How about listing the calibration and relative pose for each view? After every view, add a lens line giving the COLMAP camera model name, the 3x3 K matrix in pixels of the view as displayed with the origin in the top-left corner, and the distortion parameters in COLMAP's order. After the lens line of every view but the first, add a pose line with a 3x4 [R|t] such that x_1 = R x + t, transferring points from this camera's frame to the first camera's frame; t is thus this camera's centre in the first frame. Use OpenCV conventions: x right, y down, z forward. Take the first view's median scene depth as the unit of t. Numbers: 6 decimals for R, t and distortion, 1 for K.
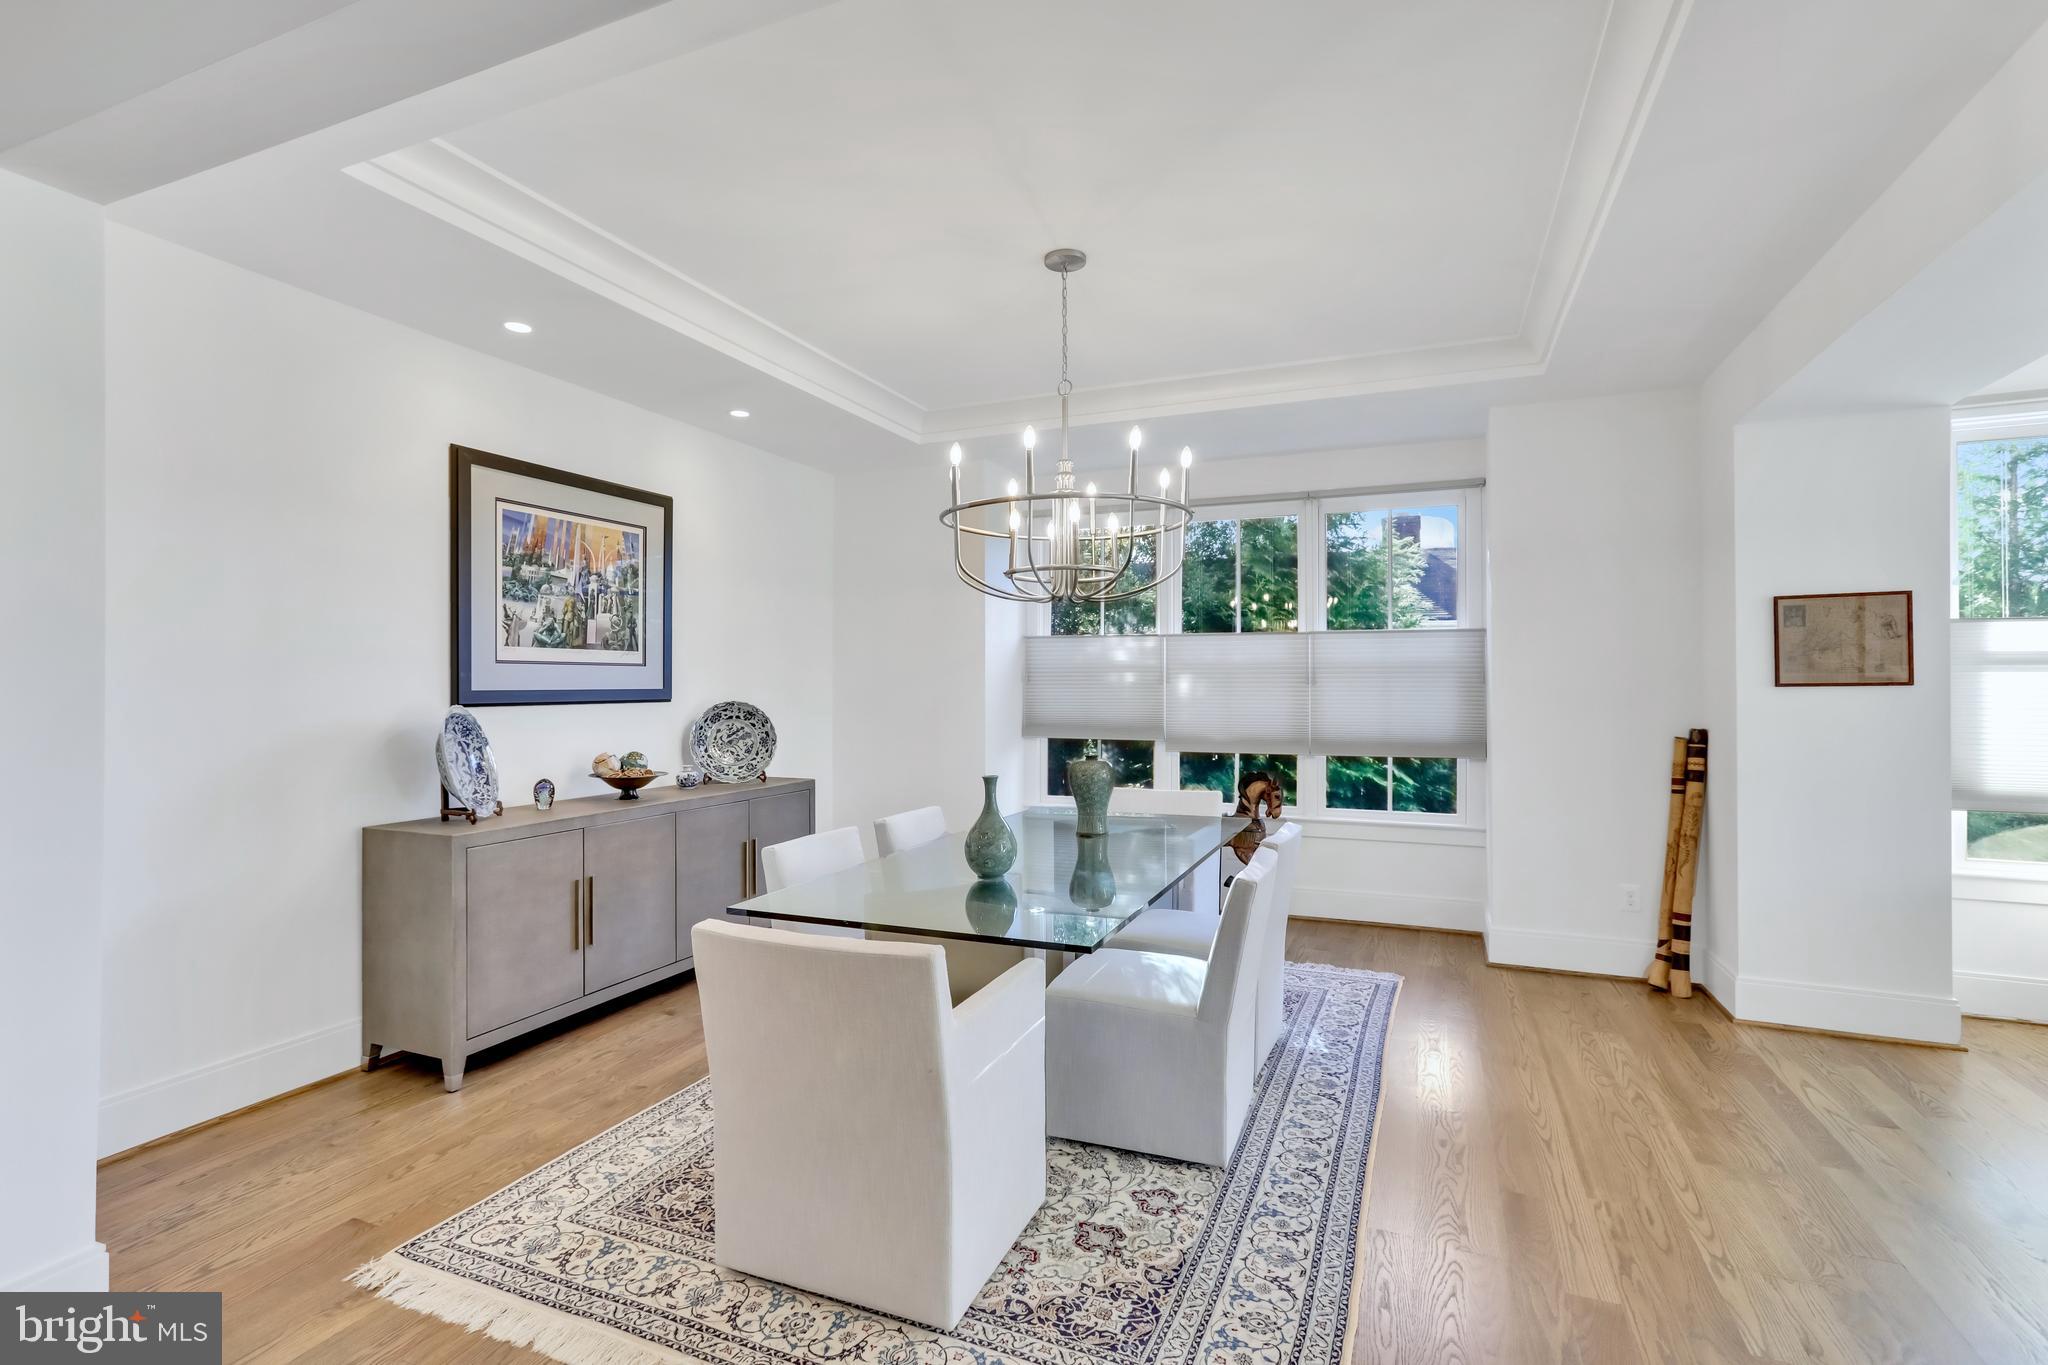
lens RADIAL K [[931.2, 0, 1004.0], [0, 931.2, 683.4], [0, 0, 1]] dist [-0.004311, 0.000727]
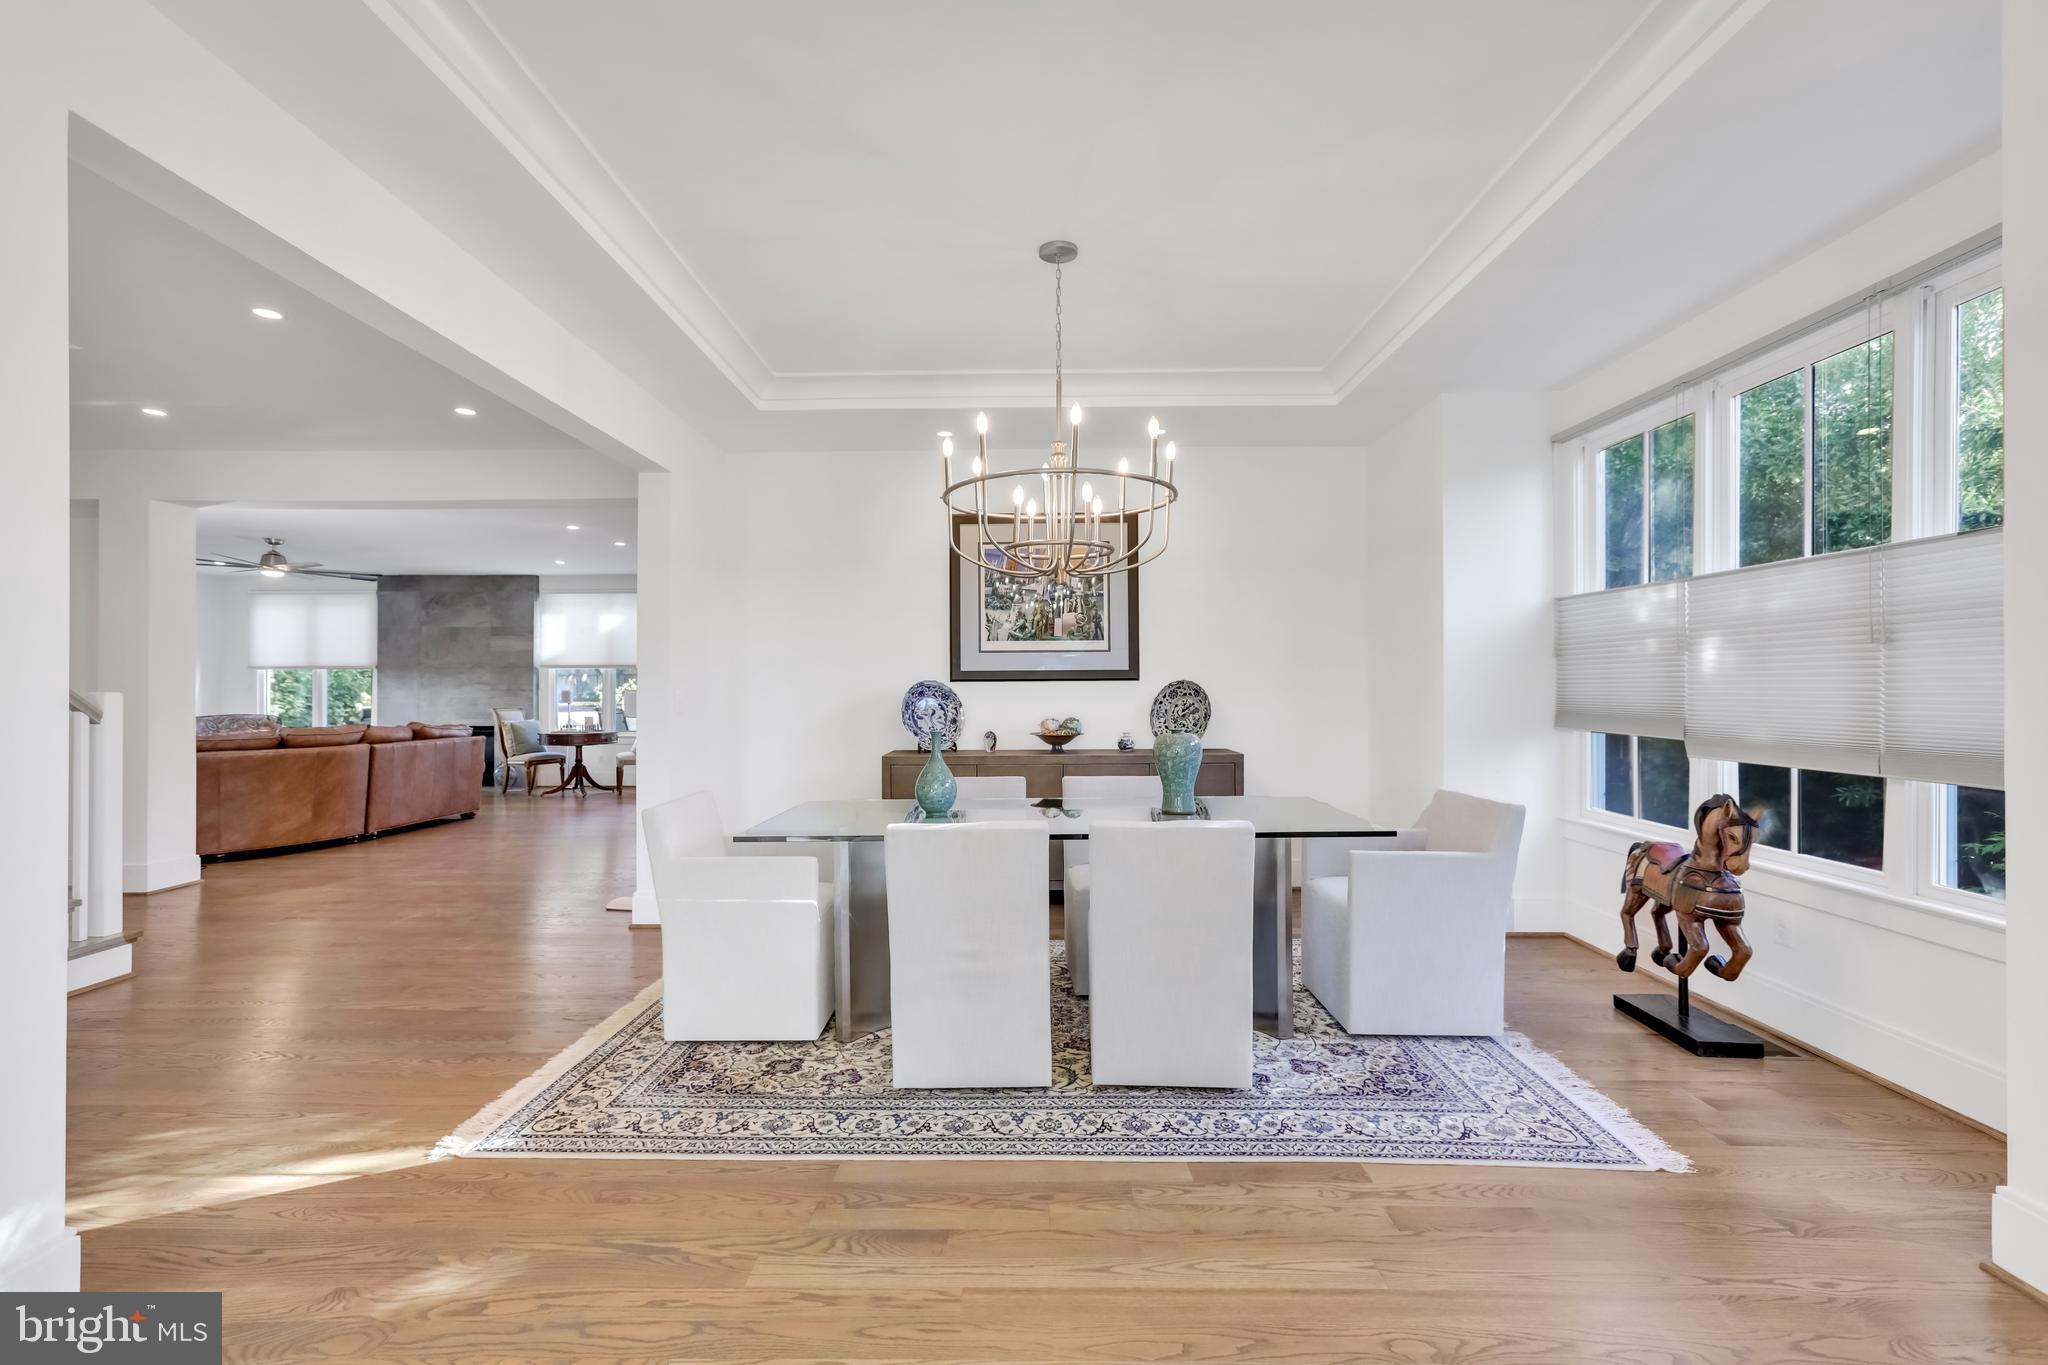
lens RADIAL K [[931.2, 0, 1010.9], [0, 931.2, 686.2], [0, 0, 1]] dist [-0.004311, 0.000727]
pose [[0.385607, 0.000351, -0.922663, 0.812235], [0.005266, 0.999983, 0.002581, 0.027170], [0.922648, -0.005854, 0.385598, 0.439042]]
